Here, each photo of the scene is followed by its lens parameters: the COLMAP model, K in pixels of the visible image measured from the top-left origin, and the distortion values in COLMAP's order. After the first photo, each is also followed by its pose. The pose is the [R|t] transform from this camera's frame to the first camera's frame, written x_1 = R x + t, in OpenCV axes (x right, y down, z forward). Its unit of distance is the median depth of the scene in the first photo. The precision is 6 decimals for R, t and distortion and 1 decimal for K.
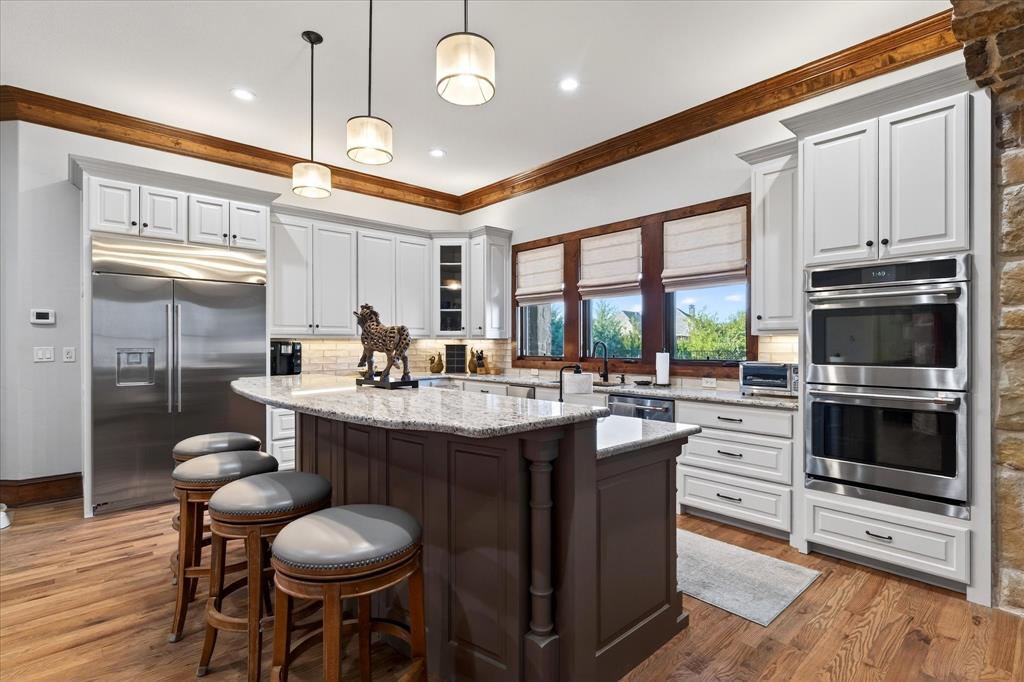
lens RADIAL K [[497.6, 0, 511.5], [0, 497.6, 340.0], [0, 0, 1]] dist [-0.002378, 0.001373]
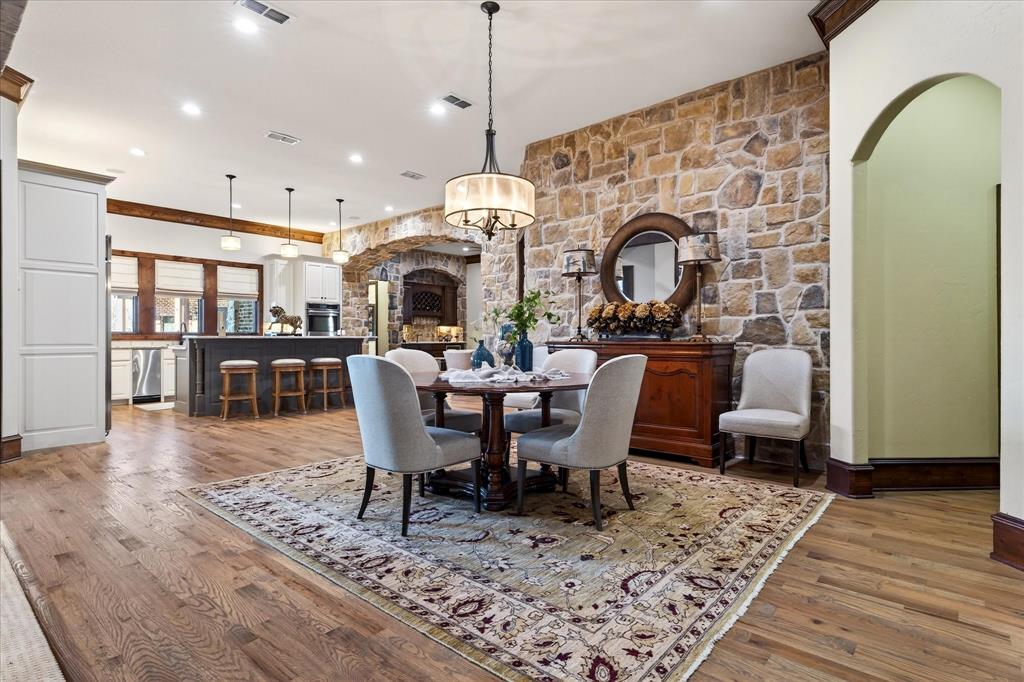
lens RADIAL K [[532.3, 0, 511.6], [0, 532.3, 337.7], [0, 0, 1]] dist [0.020228, 0.001565]
pose [[-0.117319, 0.006012, 0.993076, -1.784646], [-0.001594, 0.999979, -0.006242, 0.063864], [-0.993093, -0.002315, -0.117307, 0.051359]]
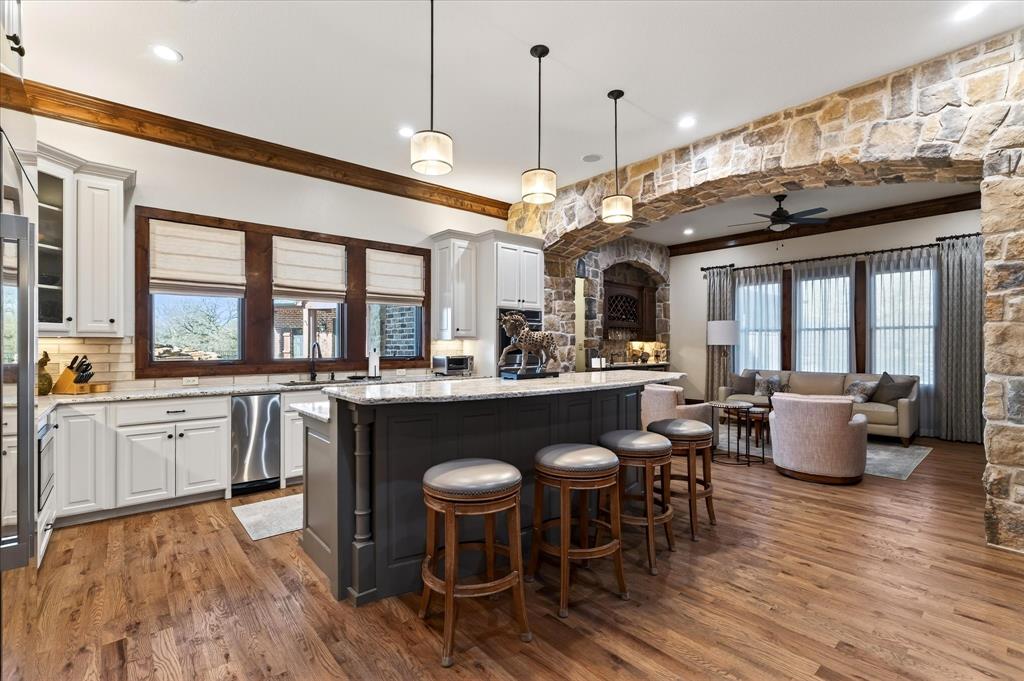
lens RADIAL K [[465.7, 0, 512.3], [0, 465.7, 346.5], [0, 0, 1]] dist [-0.004864, 0.000874]
pose [[0.019671, 0.000497, 0.999806, -0.760415], [-0.004828, 0.999988, -0.000402, 0.008556], [-0.999795, -0.004819, 0.019674, 0.537616]]
